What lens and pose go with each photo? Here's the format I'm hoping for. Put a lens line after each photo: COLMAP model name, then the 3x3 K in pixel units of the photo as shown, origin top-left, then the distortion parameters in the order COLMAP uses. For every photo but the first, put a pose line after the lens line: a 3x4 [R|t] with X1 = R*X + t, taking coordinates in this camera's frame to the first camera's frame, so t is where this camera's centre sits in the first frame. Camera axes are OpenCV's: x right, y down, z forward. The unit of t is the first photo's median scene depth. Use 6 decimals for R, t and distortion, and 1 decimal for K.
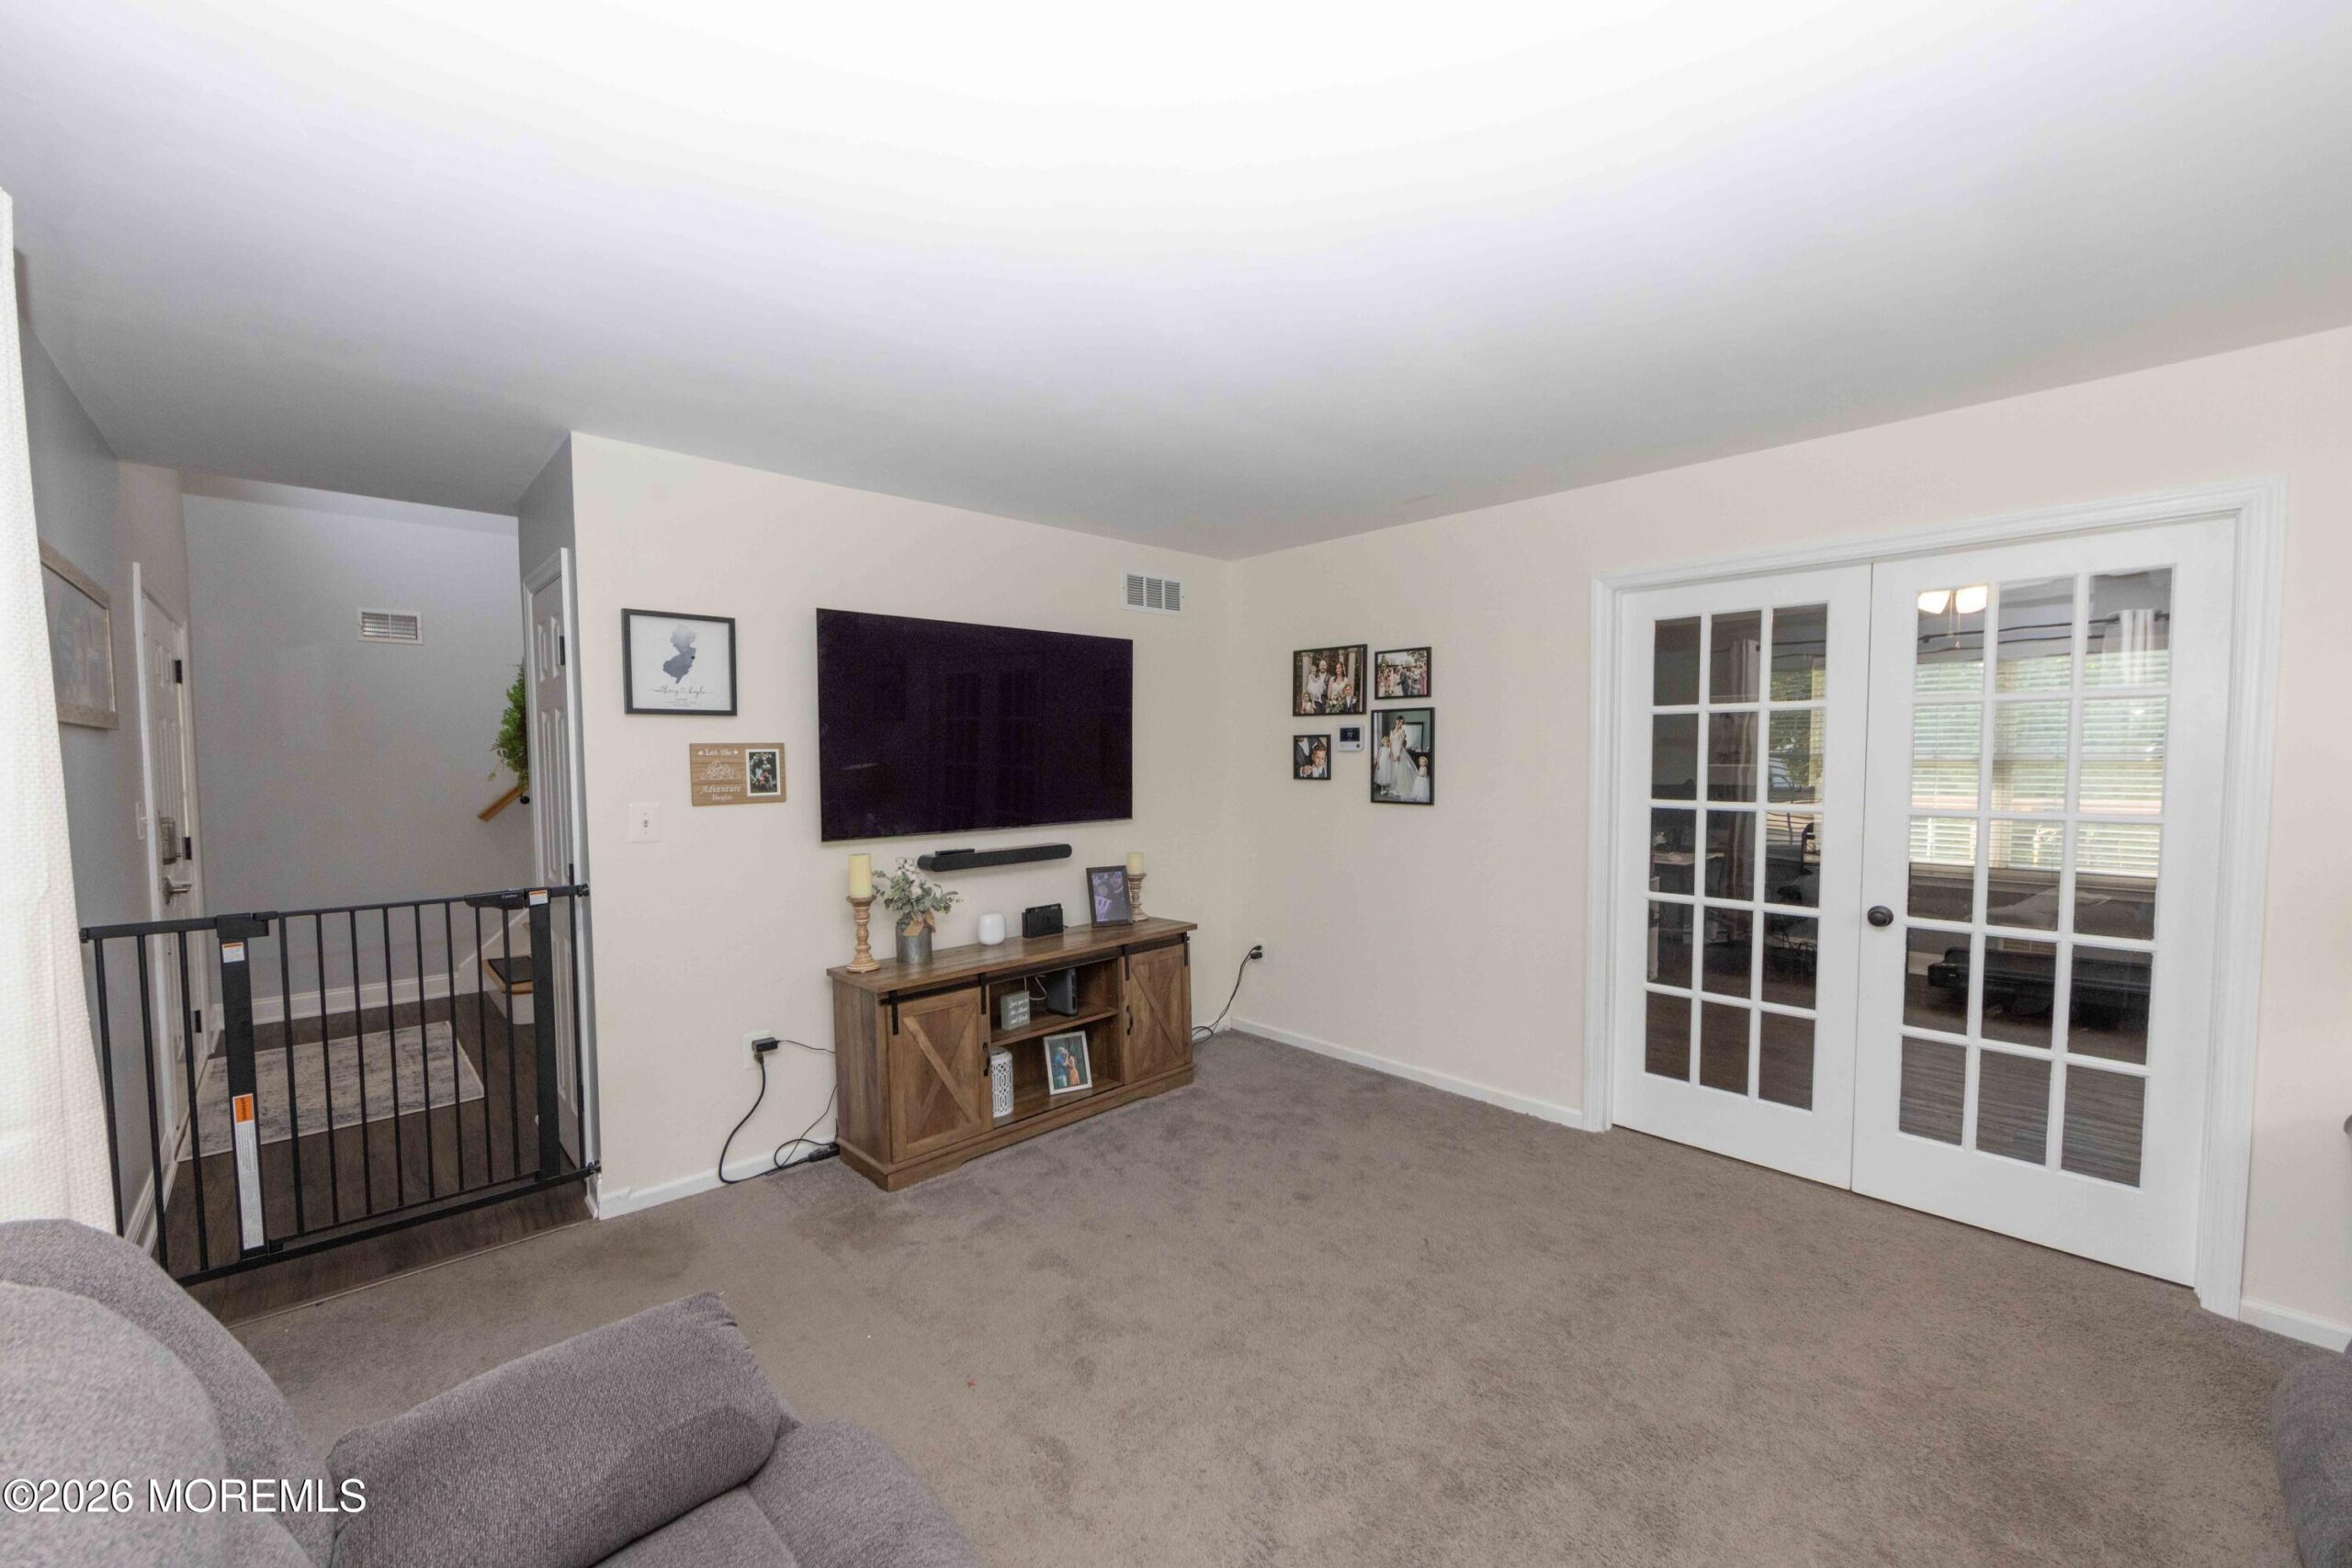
lens RADIAL K [[952.8, 0, 1175.3], [0, 952.8, 790.1], [0, 0, 1]] dist [-0.000181, -0.000094]
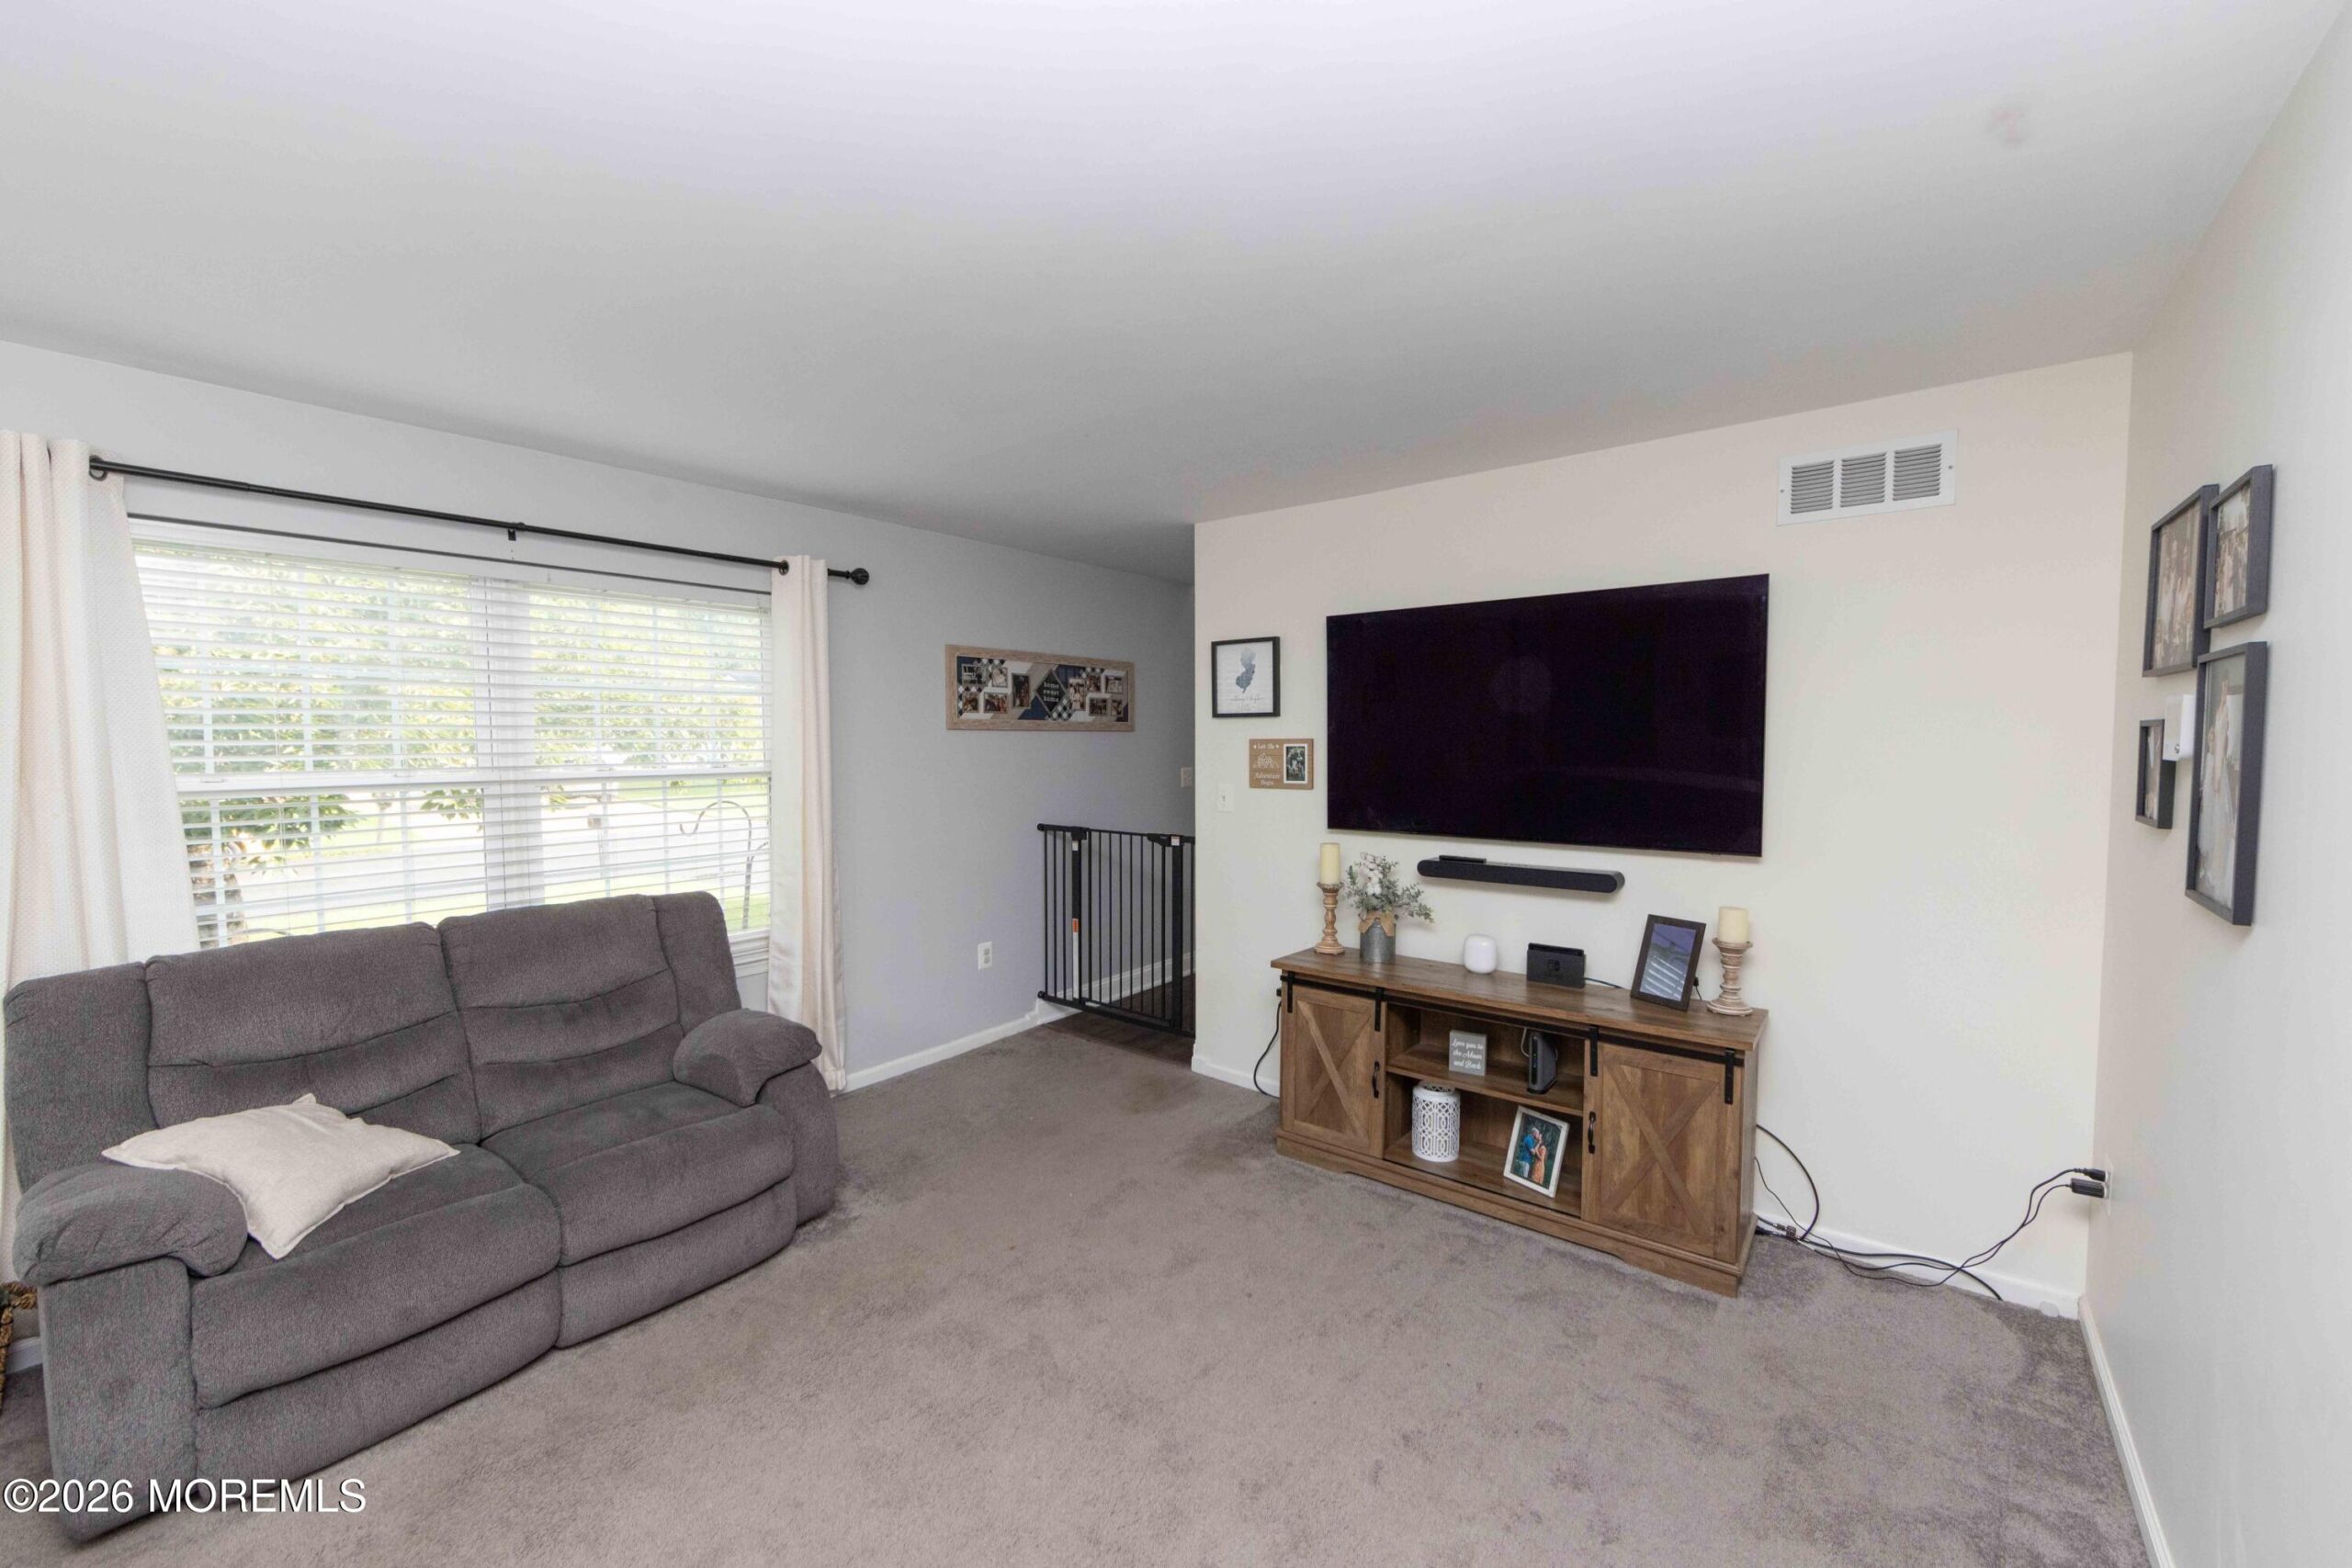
lens RADIAL K [[916.4, 0, 1176.5], [0, 916.4, 785.7], [0, 0, 1]] dist [0.001044, 0.000072]
pose [[0.128739, 0.054467, -0.990182, 0.660625], [-0.041130, 0.997925, 0.049545, -0.040723], [0.990825, 0.034348, 0.130713, 0.695803]]
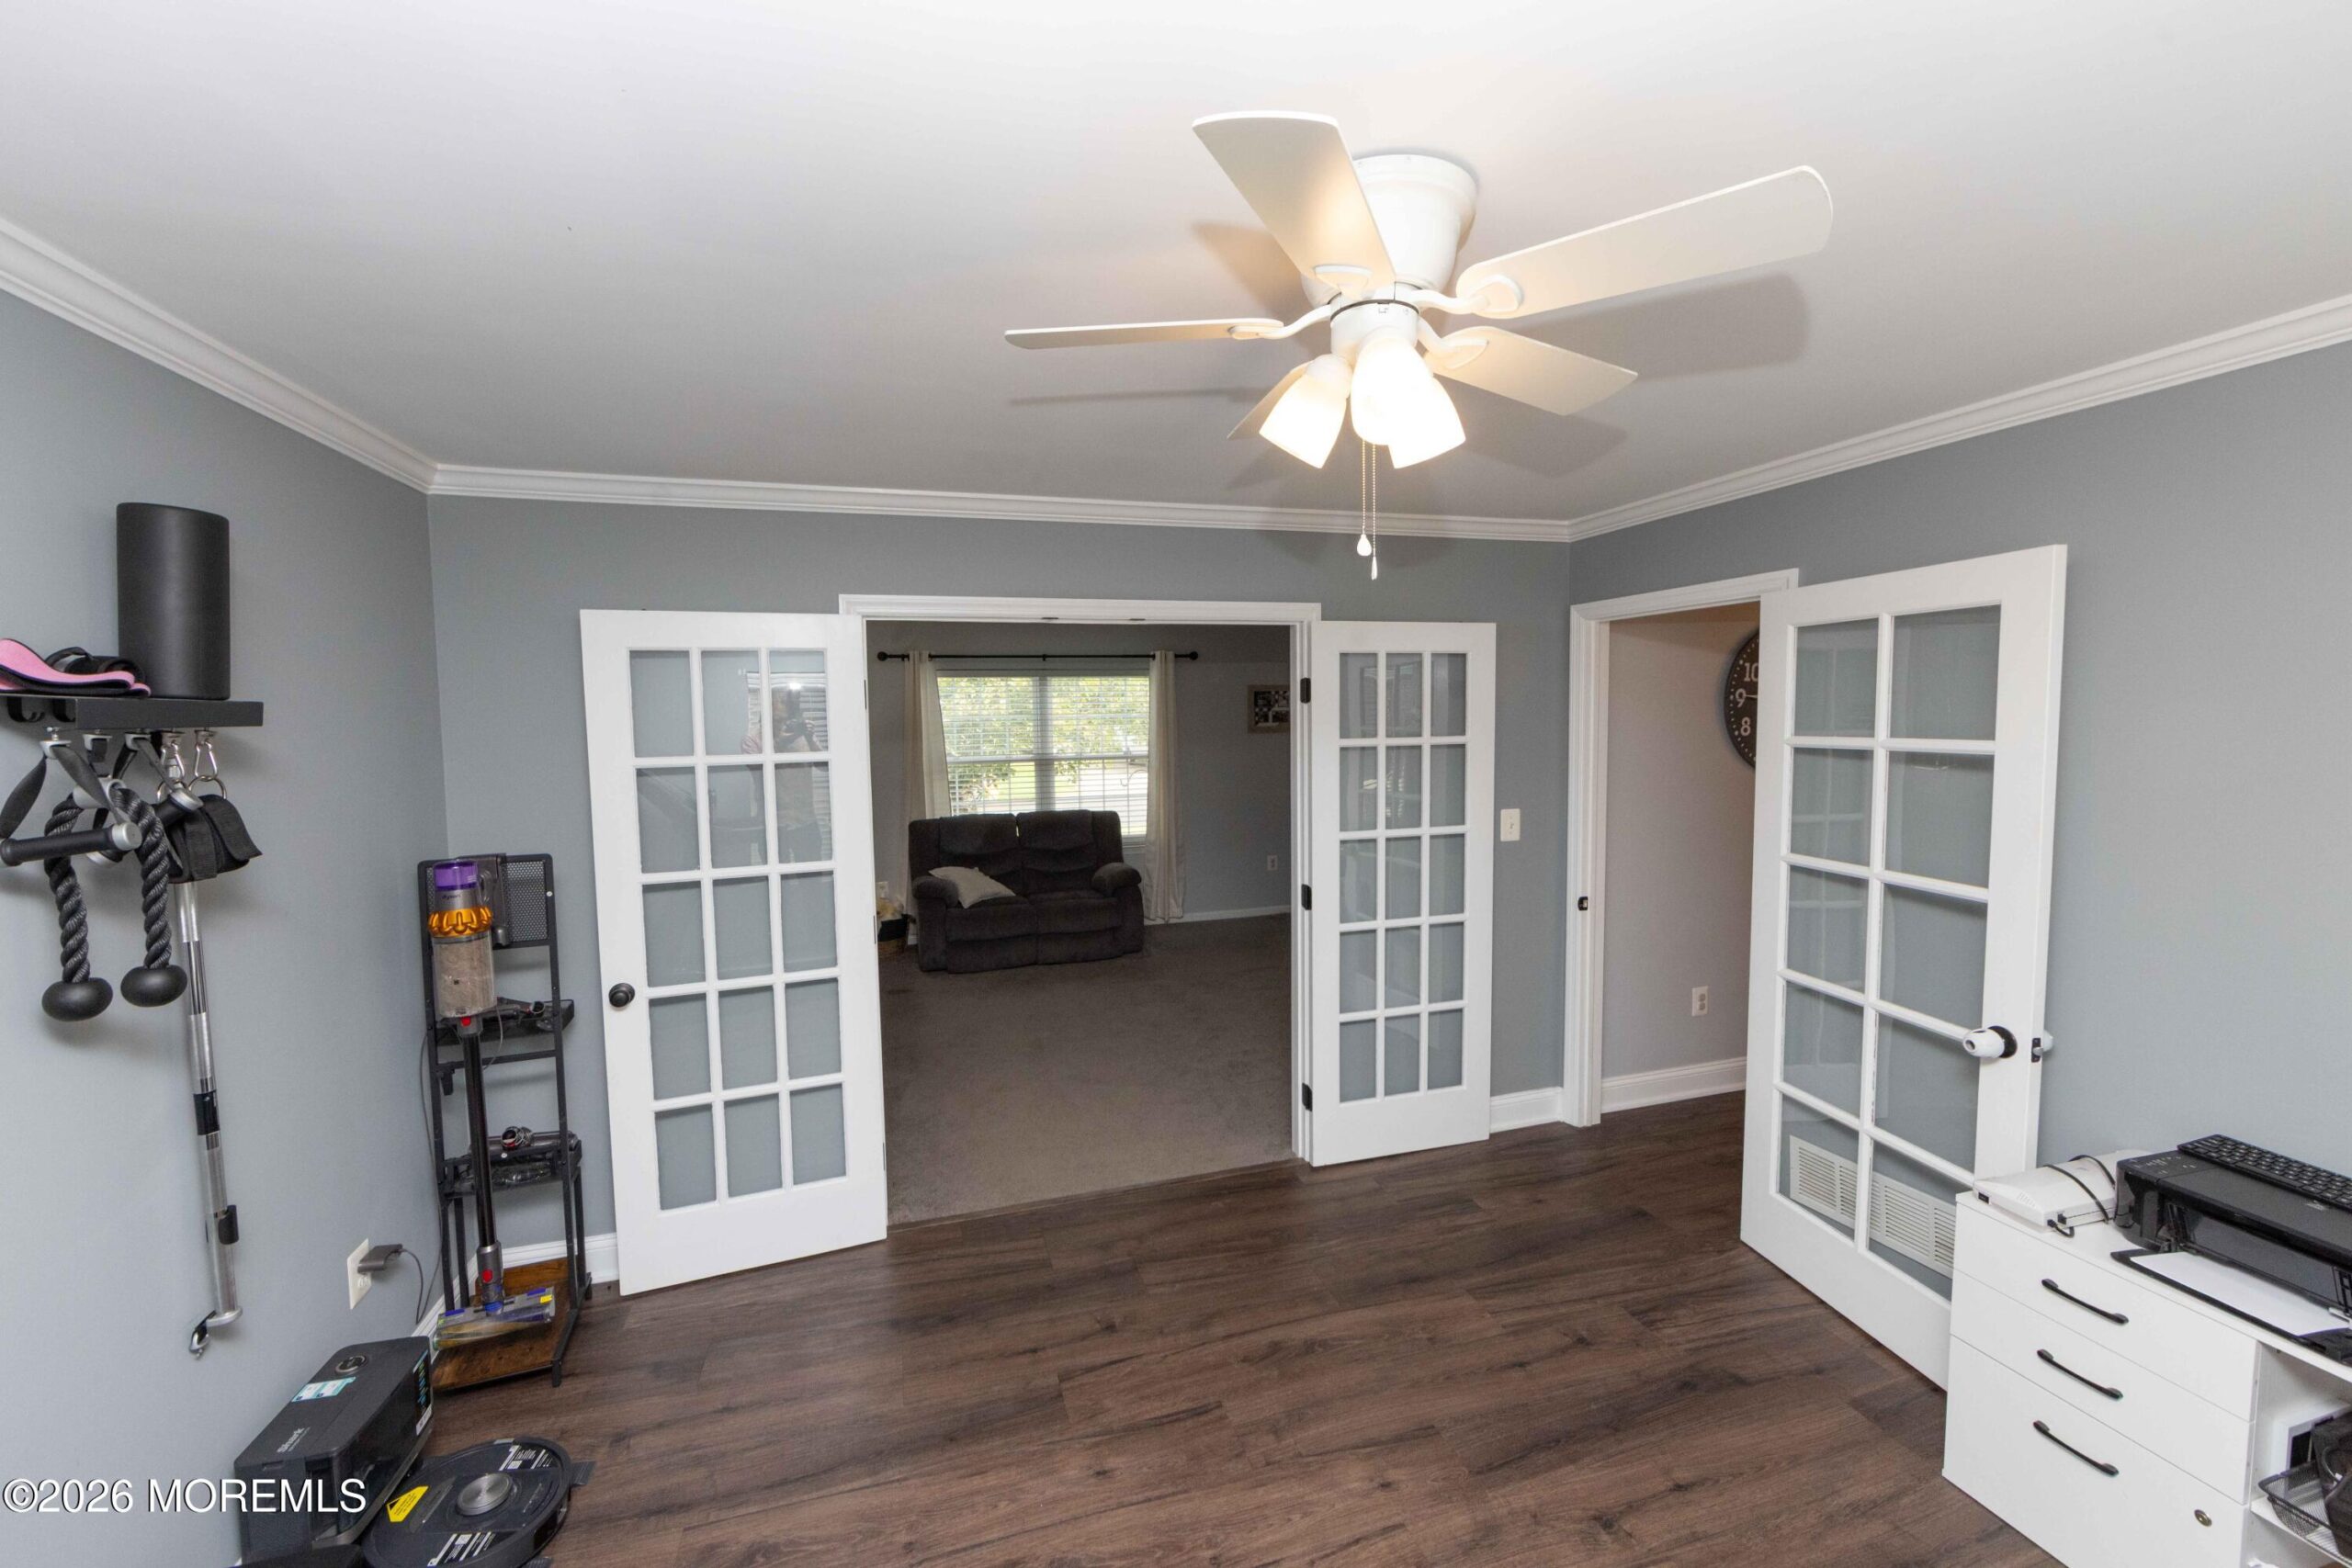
lens RADIAL K [[918.3, 0, 1166.4], [0, 918.3, 778.4], [0, 0, 1]] dist [-0.001116, -0.000259]
pose [[-0.468536, 0.069665, -0.880693, 1.591030], [-0.020028, 0.995792, 0.089425, -0.143016], [0.883217, 0.059537, -0.465169, 1.548207]]
